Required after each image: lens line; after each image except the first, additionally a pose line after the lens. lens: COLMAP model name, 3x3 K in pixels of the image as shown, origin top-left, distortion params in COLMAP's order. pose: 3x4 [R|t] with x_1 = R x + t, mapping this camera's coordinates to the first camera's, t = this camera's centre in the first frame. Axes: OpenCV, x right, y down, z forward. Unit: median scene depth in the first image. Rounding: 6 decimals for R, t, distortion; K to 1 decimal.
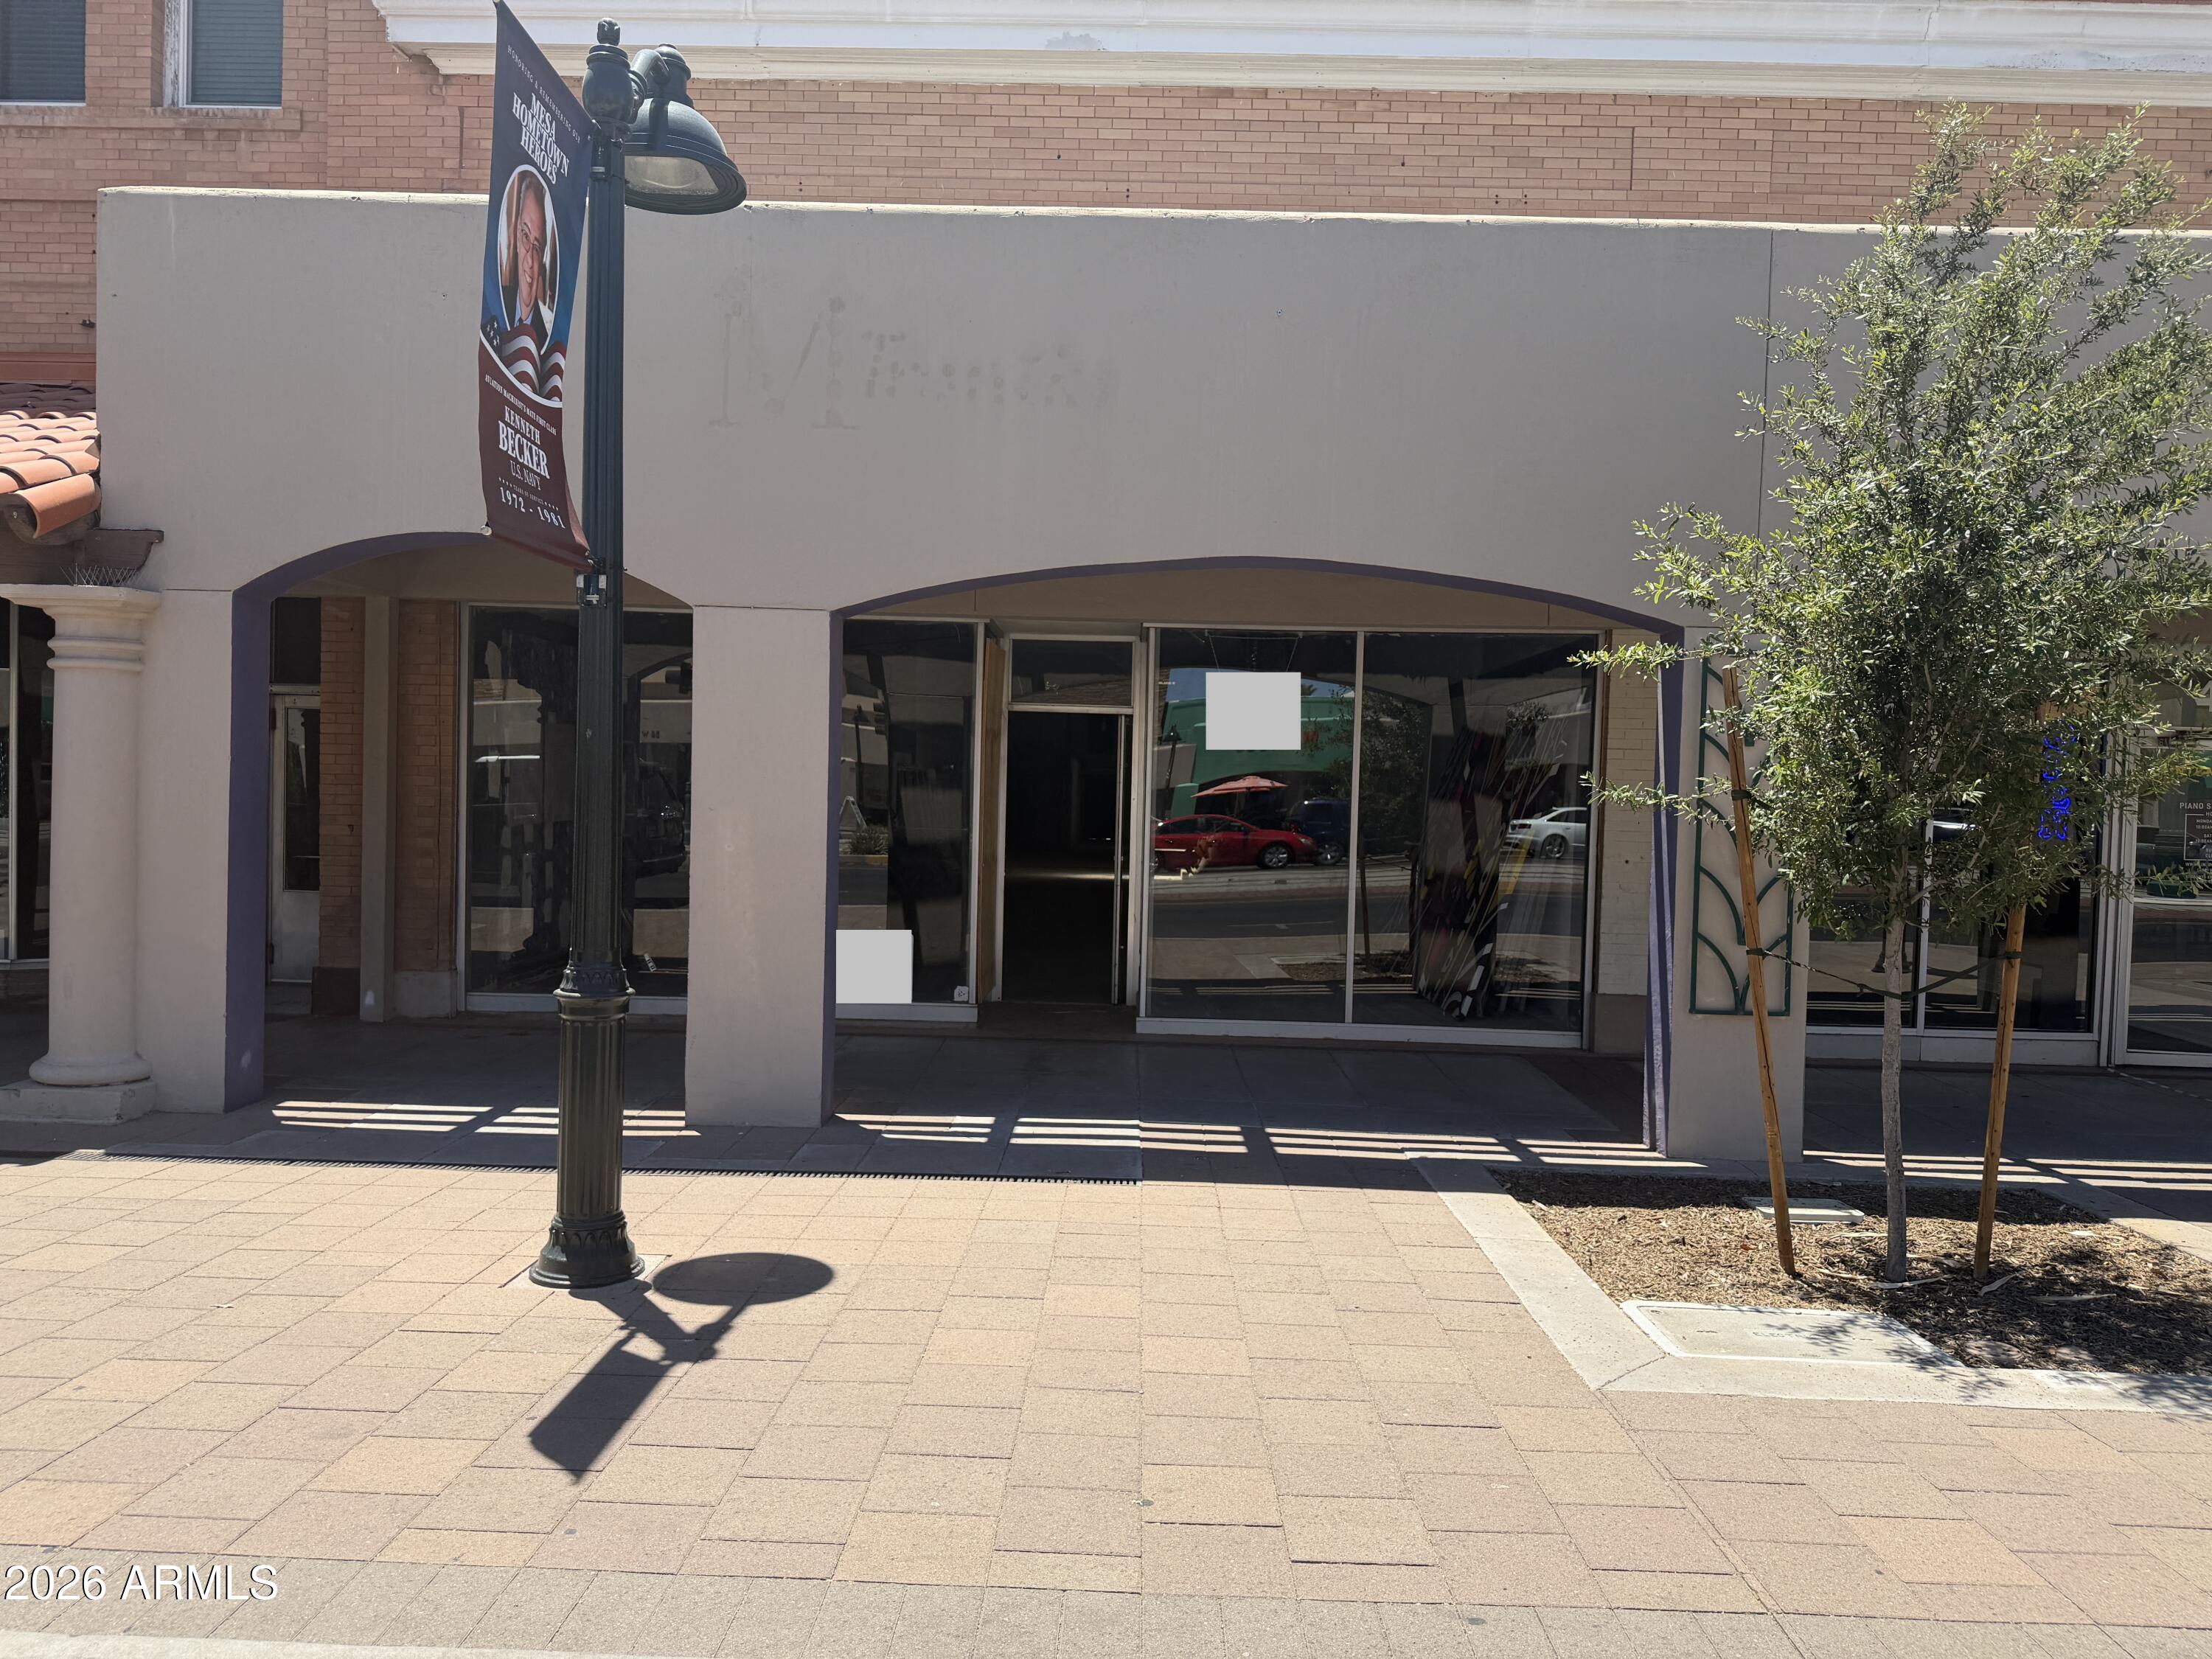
lens RADIAL K [[1558.4, 0, 1106.0], [0, 1558.4, 829.5], [0, 0, 1]] dist [-0.043503, -0.001784]
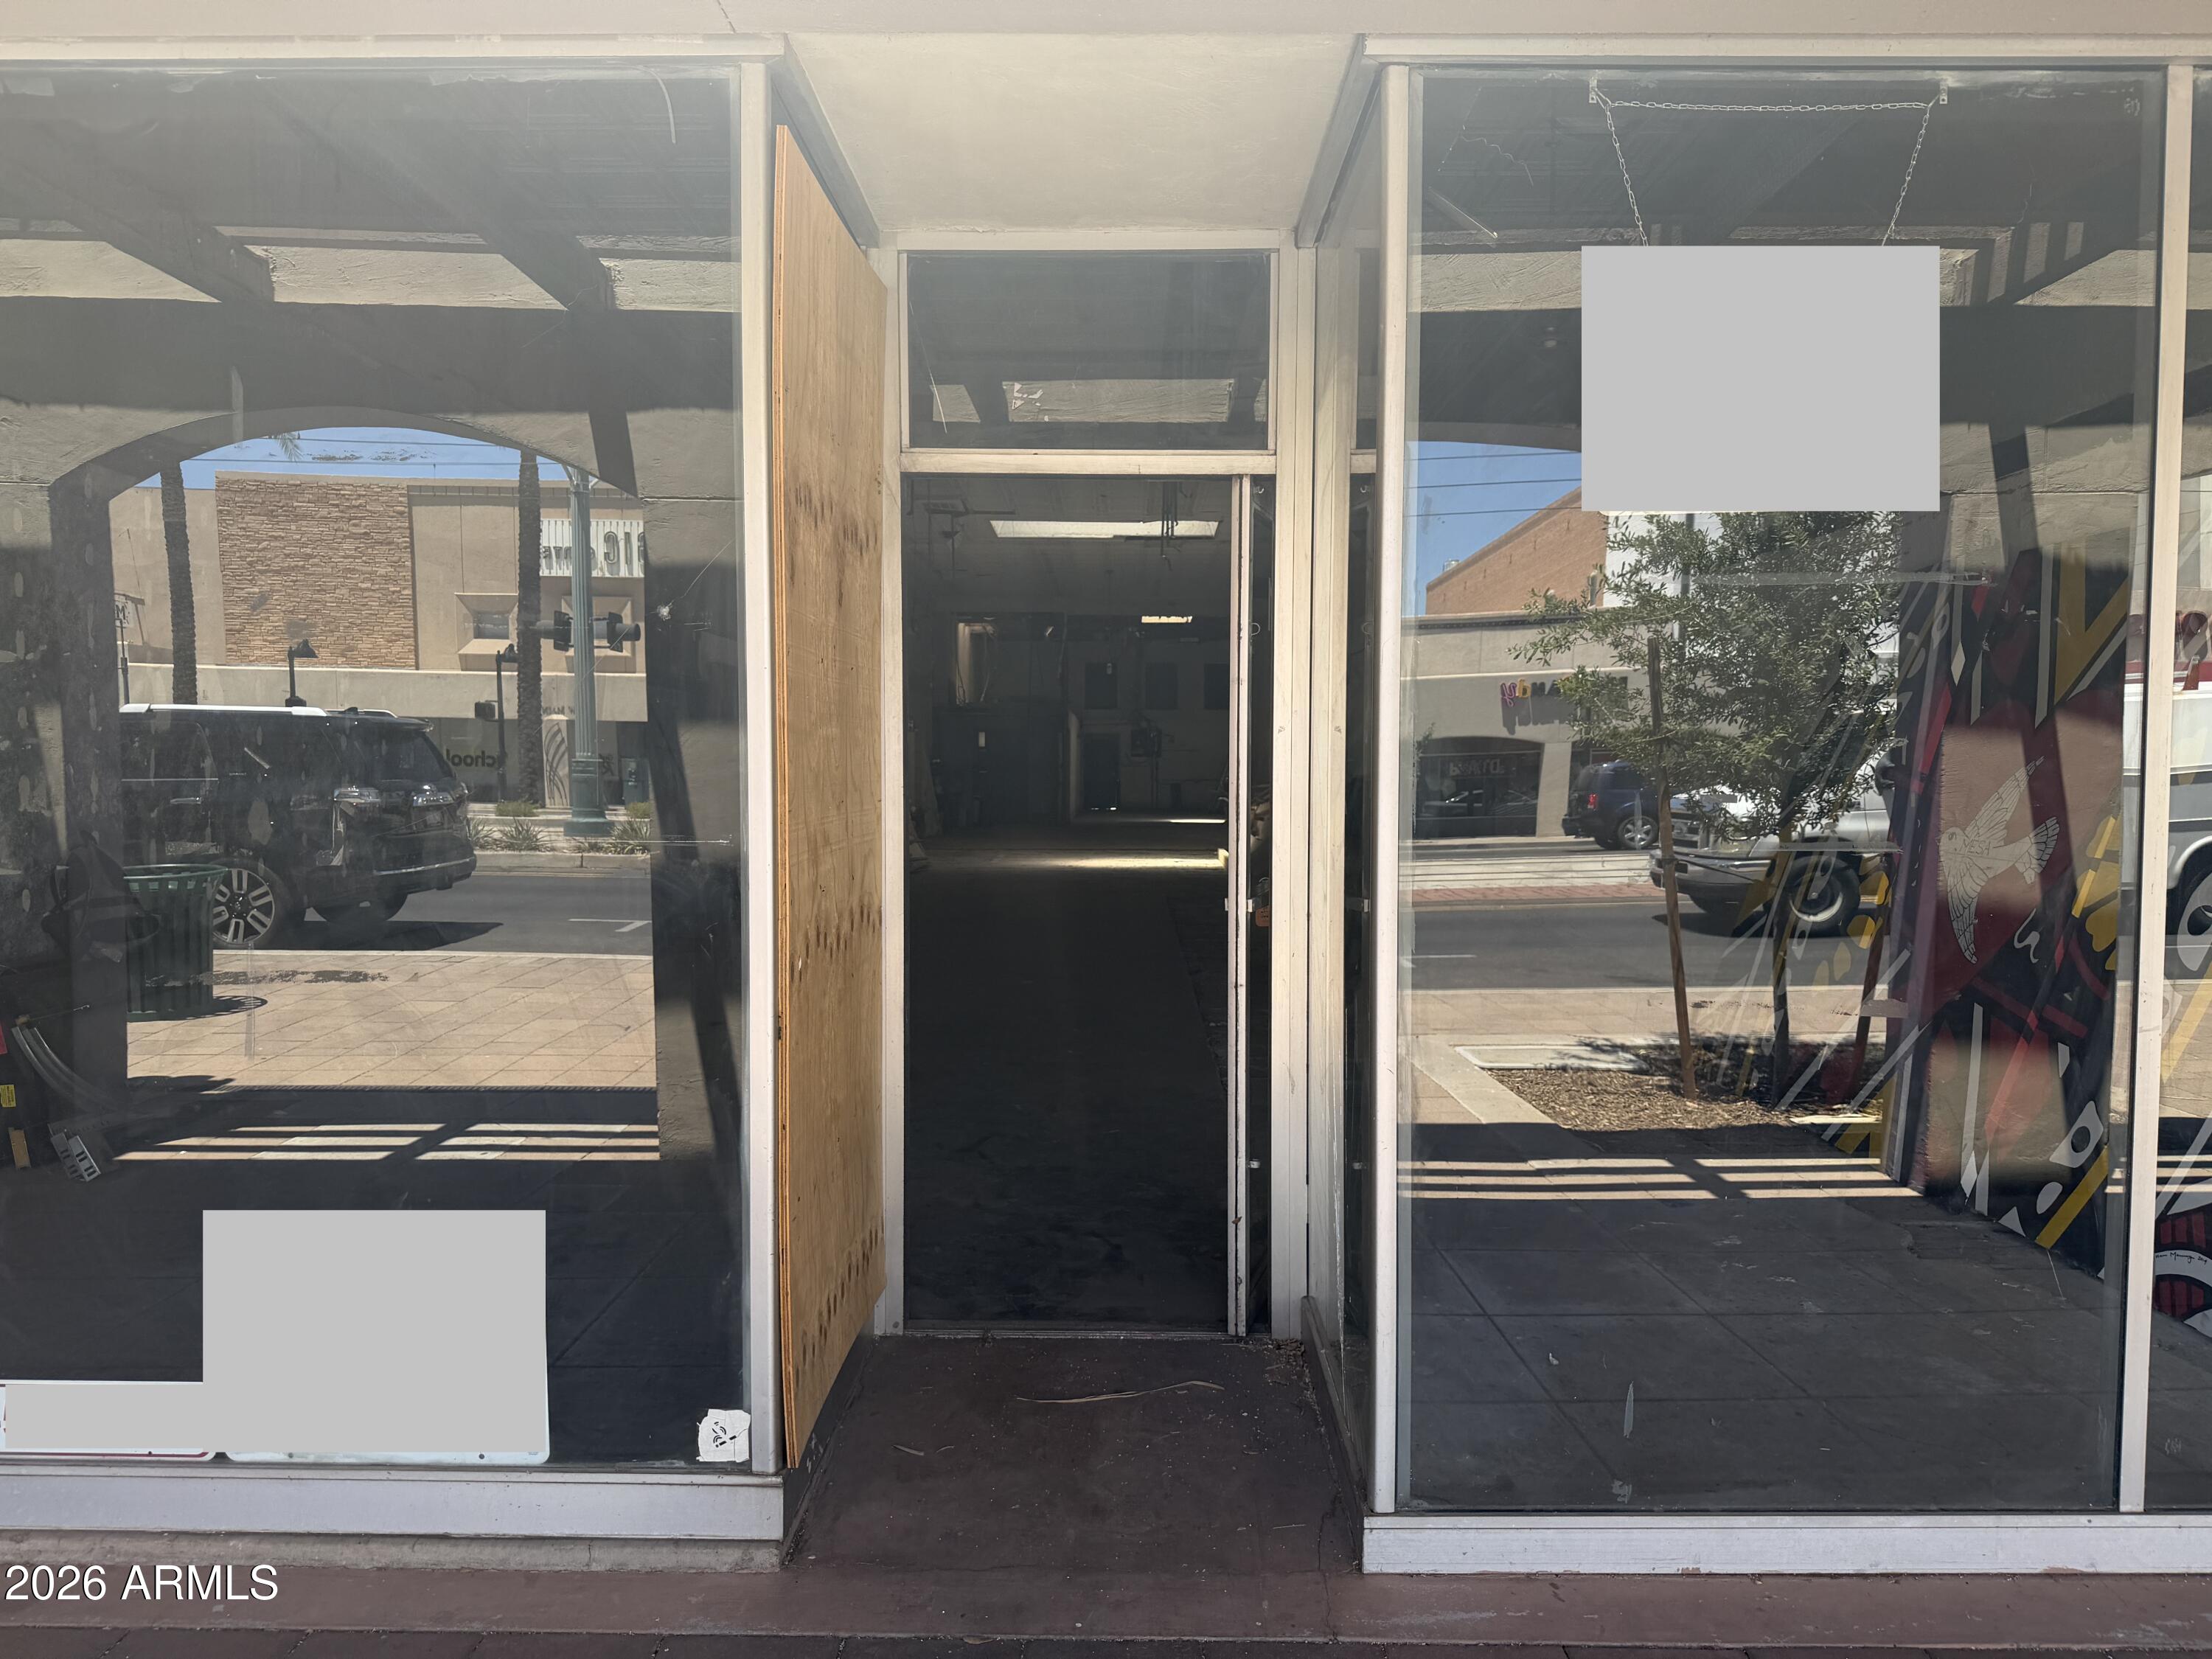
lens RADIAL K [[1558.4, 0, 1106.0], [0, 1558.4, 829.5], [0, 0, 1]] dist [-0.043503, -0.001784]
pose [[0.999685, -0.024933, -0.002978, -0.019756], [0.024986, 0.999508, 0.018976, -0.005140], [0.002504, -0.019044, 0.999816, 0.664978]]
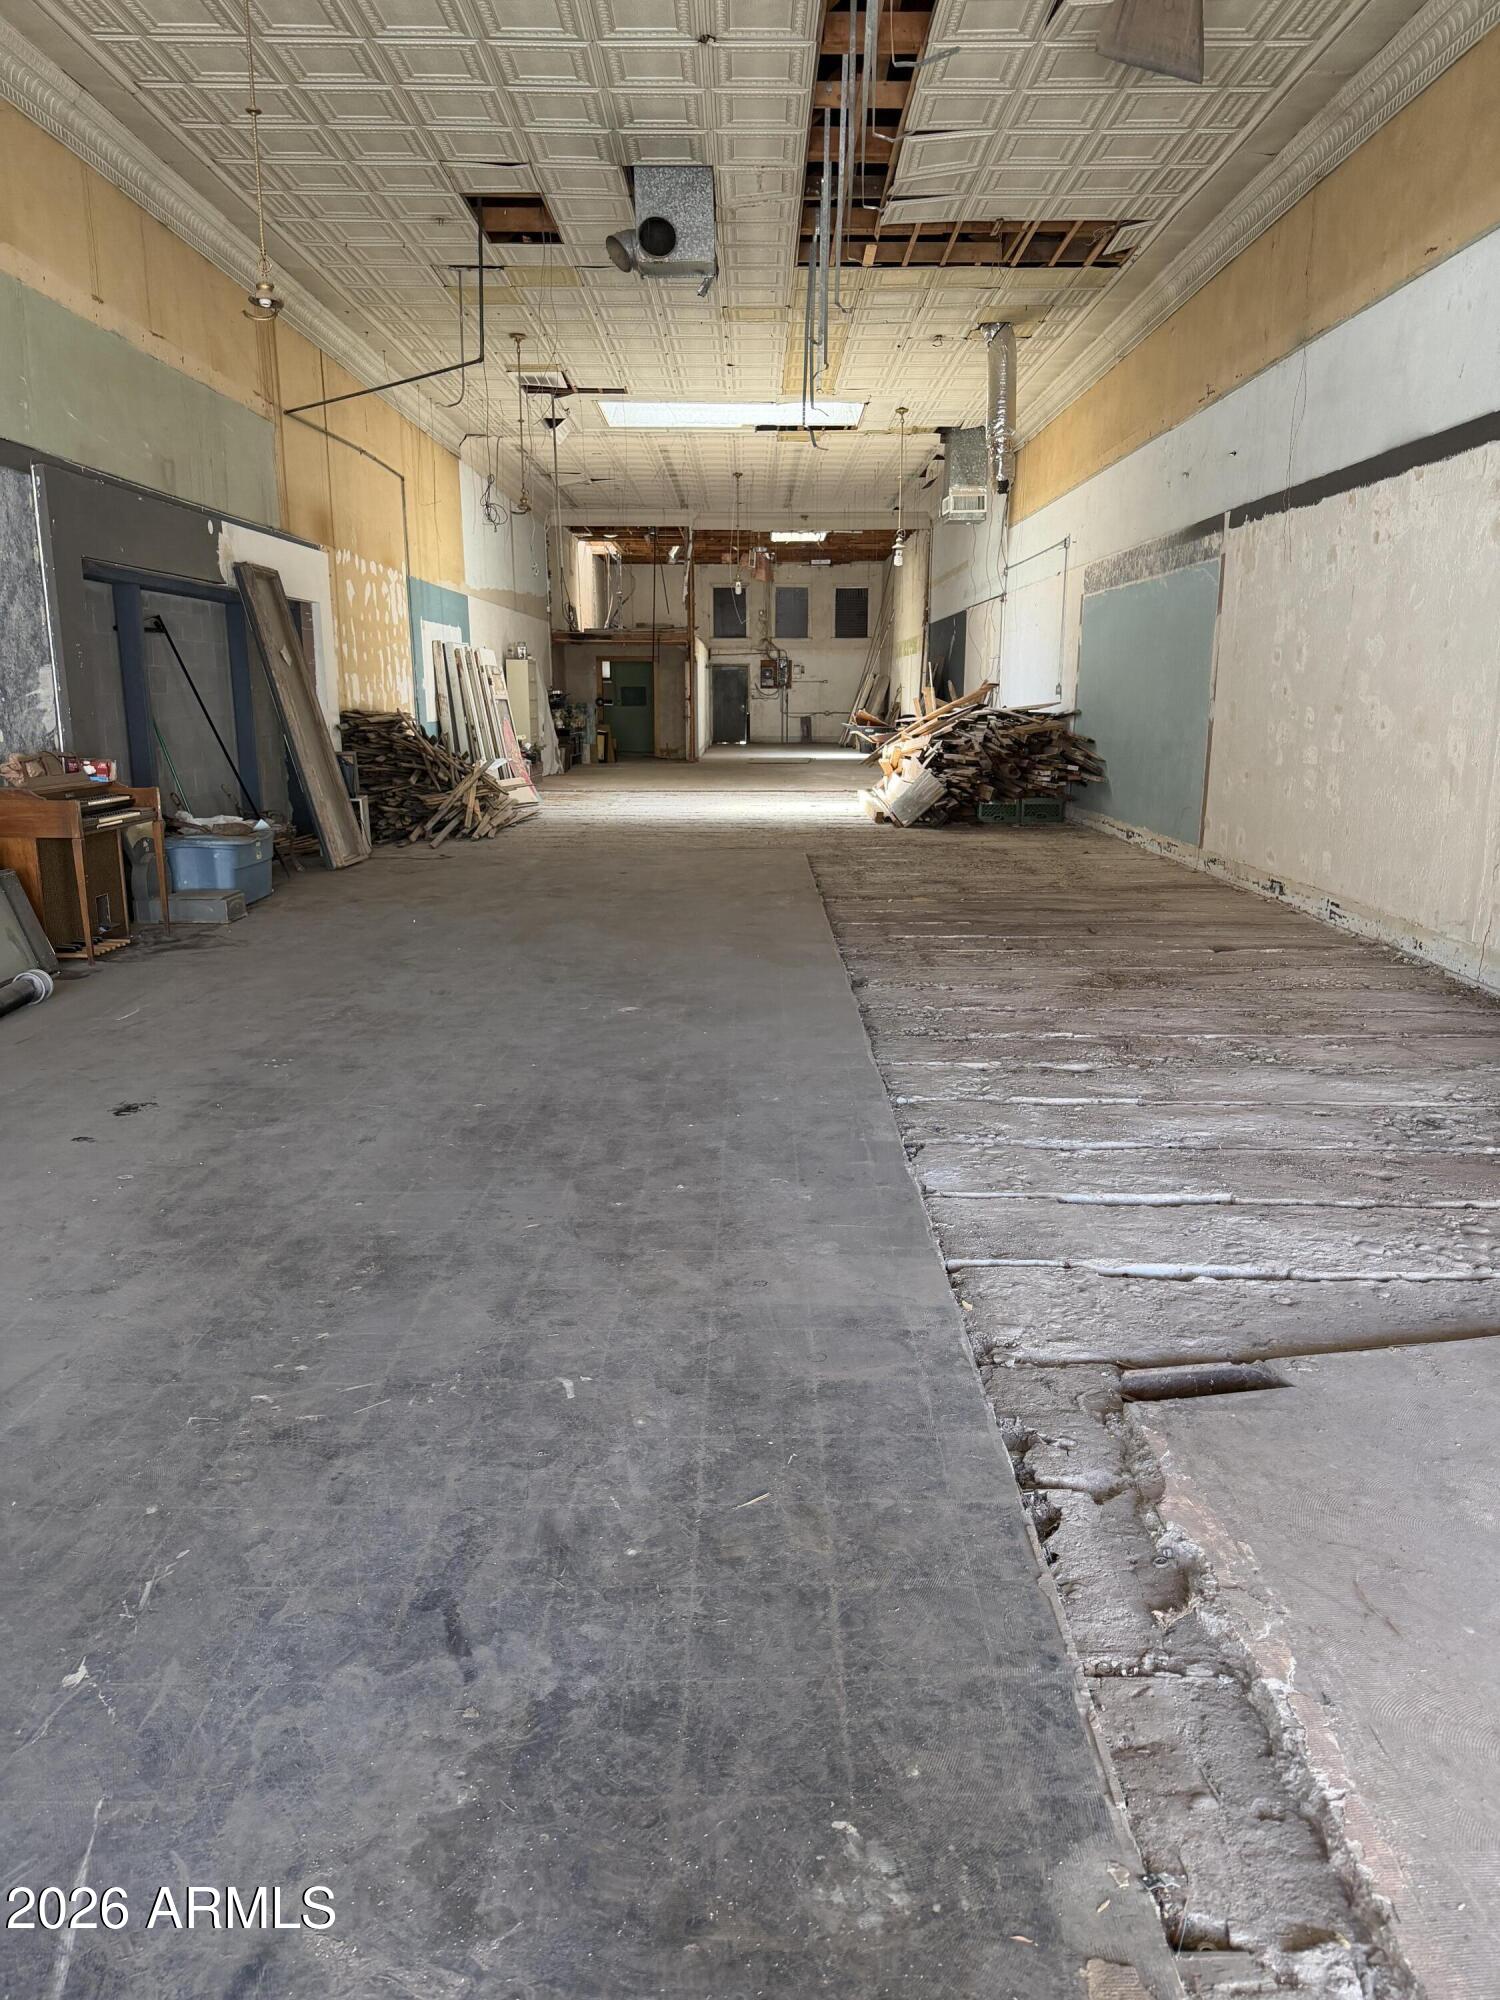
lens RADIAL K [[1375.6, 0, 752.7], [0, 1375.6, 1037.6], [0, 0, 1]] dist [0.032805, -0.000693]
pose [[0.999676, -0.025008, 0.004733, -0.019814], [0.023347, 0.975065, 0.220686, -0.007843], [-0.010133, -0.220504, 0.975333, 0.729193]]
